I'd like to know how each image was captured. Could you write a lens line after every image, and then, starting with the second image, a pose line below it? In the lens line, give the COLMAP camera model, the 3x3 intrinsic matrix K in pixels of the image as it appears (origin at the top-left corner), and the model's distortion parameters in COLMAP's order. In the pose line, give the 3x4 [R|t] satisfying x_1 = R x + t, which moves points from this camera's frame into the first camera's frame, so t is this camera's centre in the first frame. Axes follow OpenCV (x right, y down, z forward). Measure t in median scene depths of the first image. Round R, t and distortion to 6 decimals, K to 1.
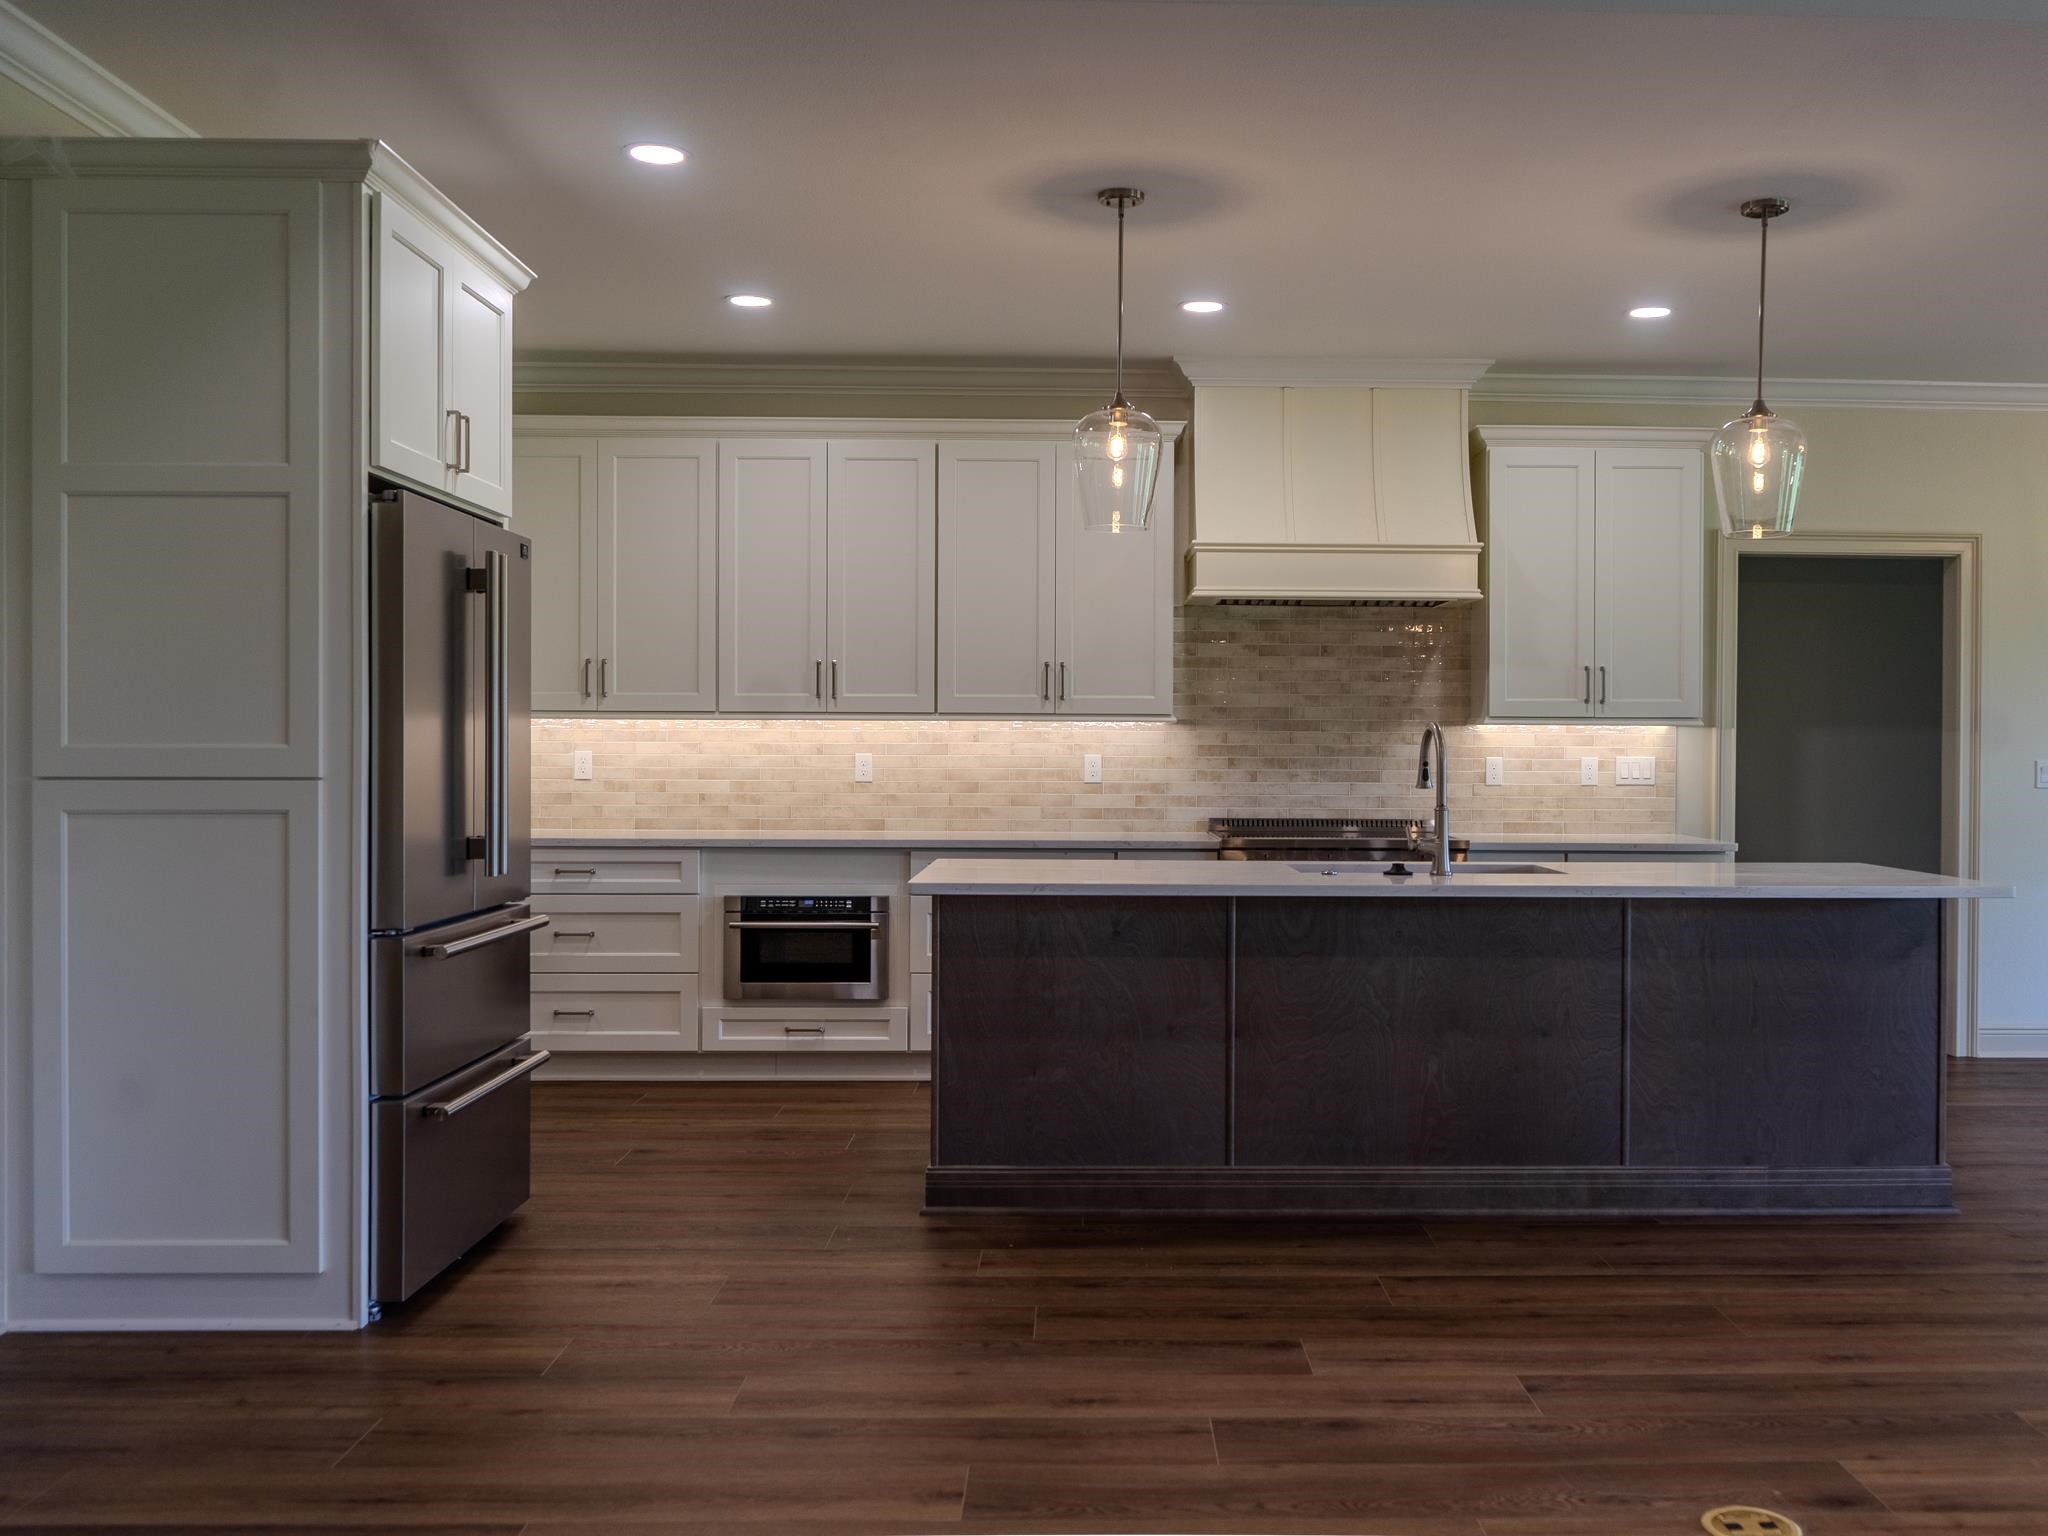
lens RADIAL K [[1823.7, 0, 1126.3], [0, 1823.7, 744.0], [0, 0, 1]] dist [-0.012628, 0.009126]
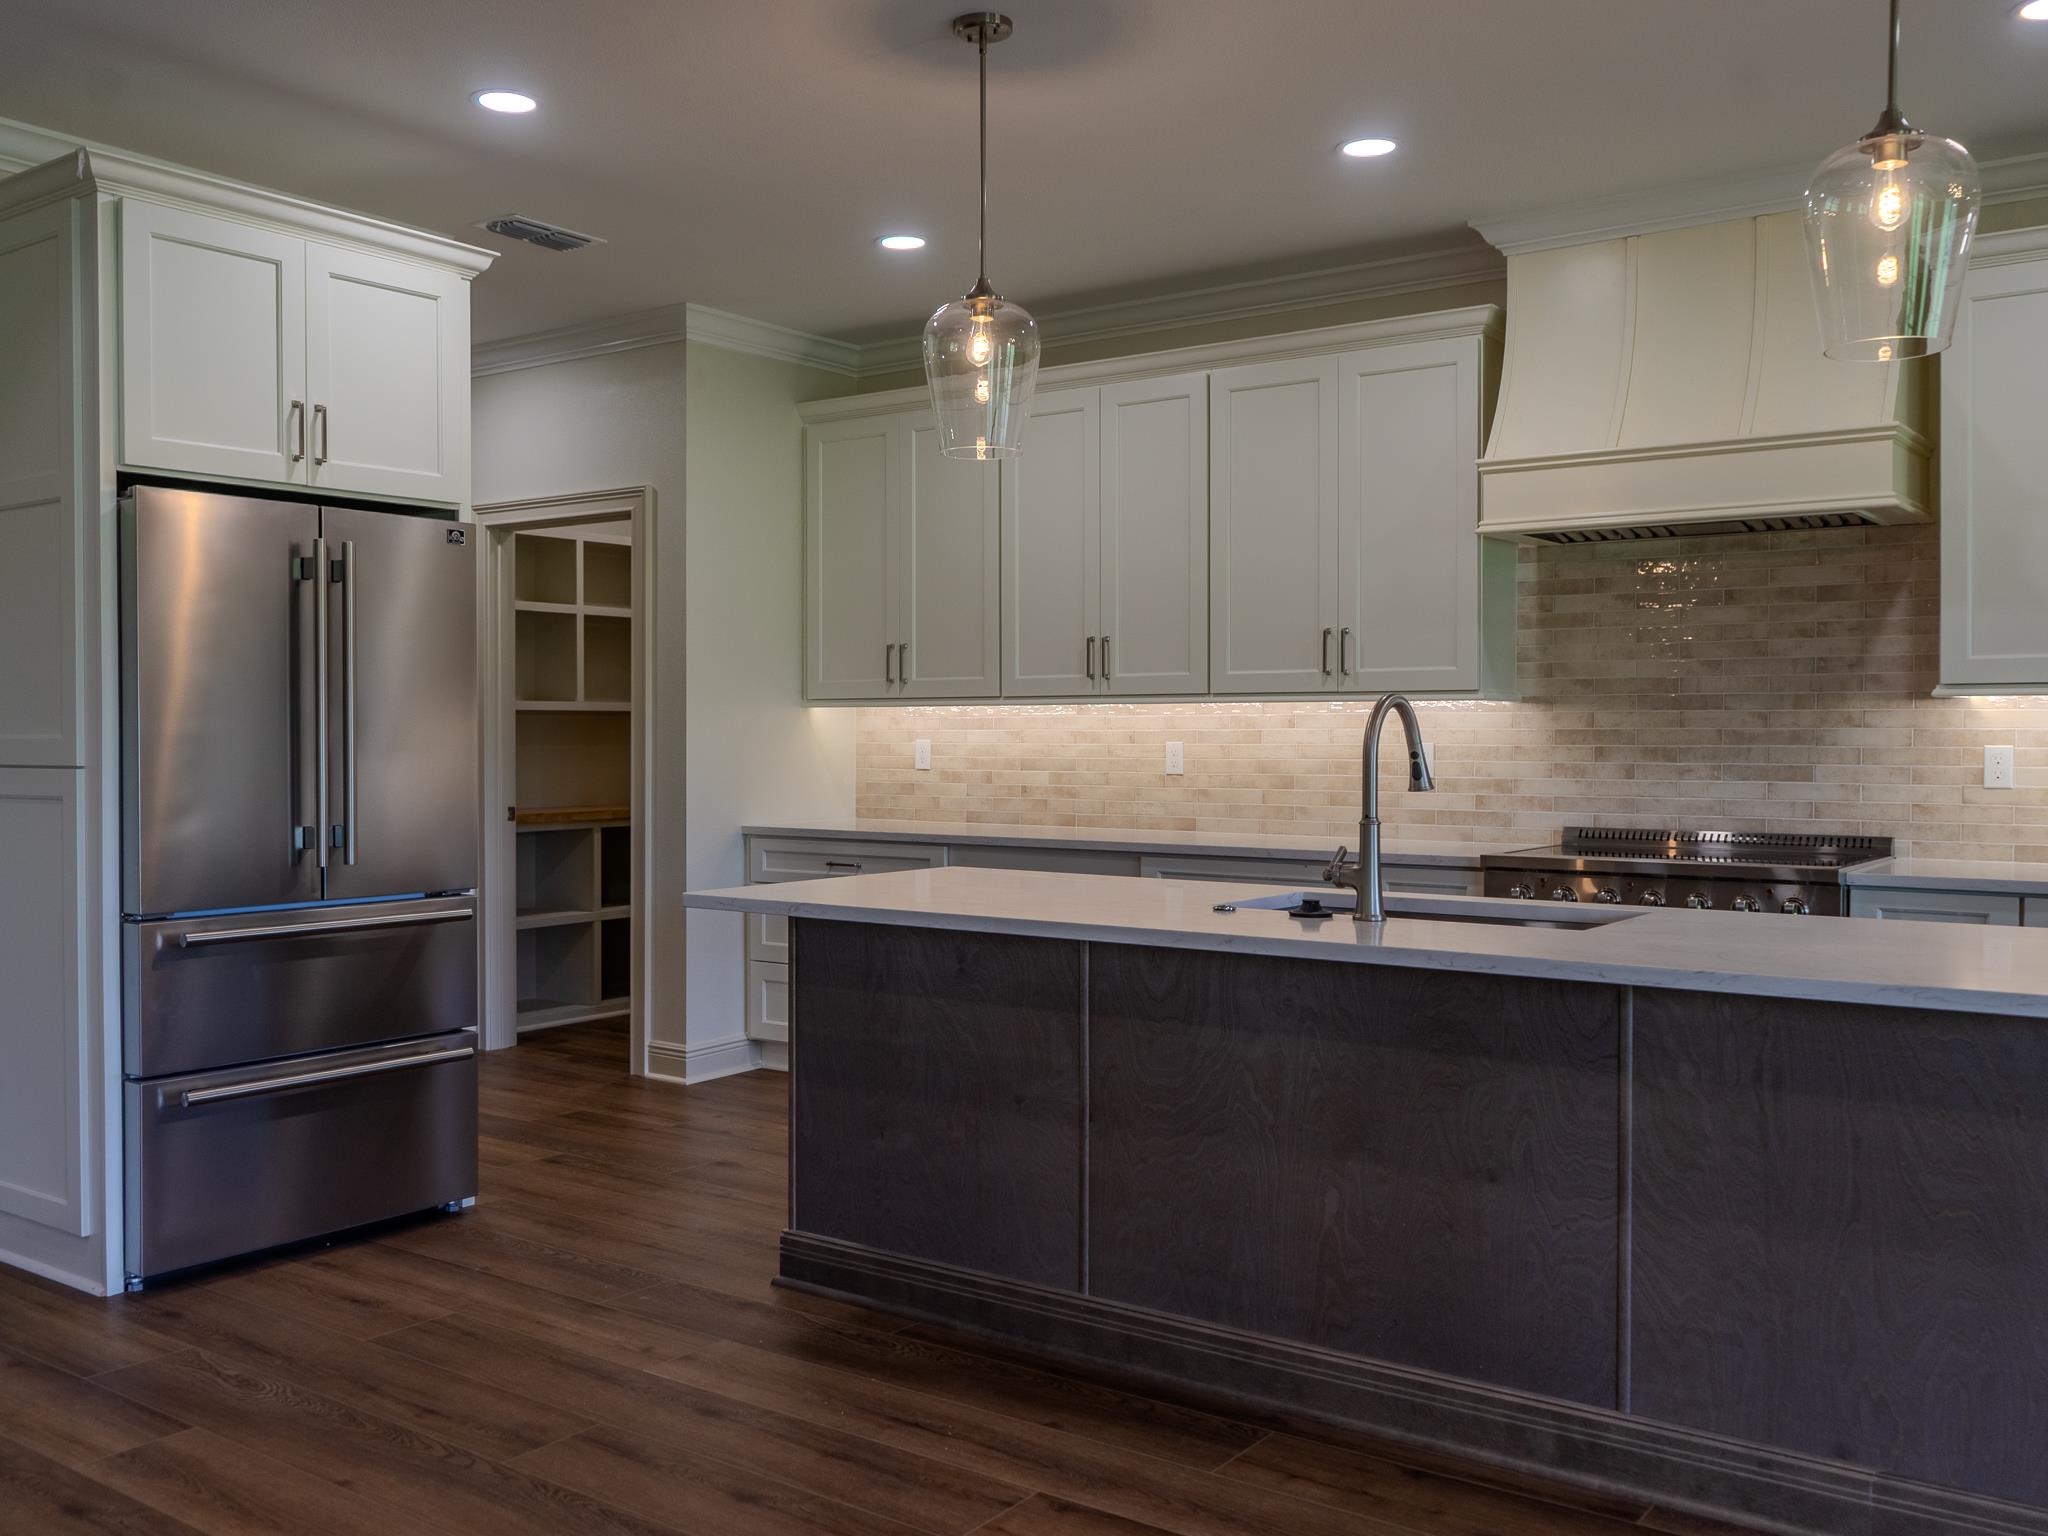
lens RADIAL K [[1823.7, 0, 1004.7], [0, 1823.7, 747.9], [0, 0, 1]] dist [-0.012628, 0.009126]
pose [[0.786863, -0.000353, -0.617128, 0.486684], [0.005090, 0.999970, 0.005919, 0.003705], [0.617107, -0.007799, 0.786840, 0.391762]]
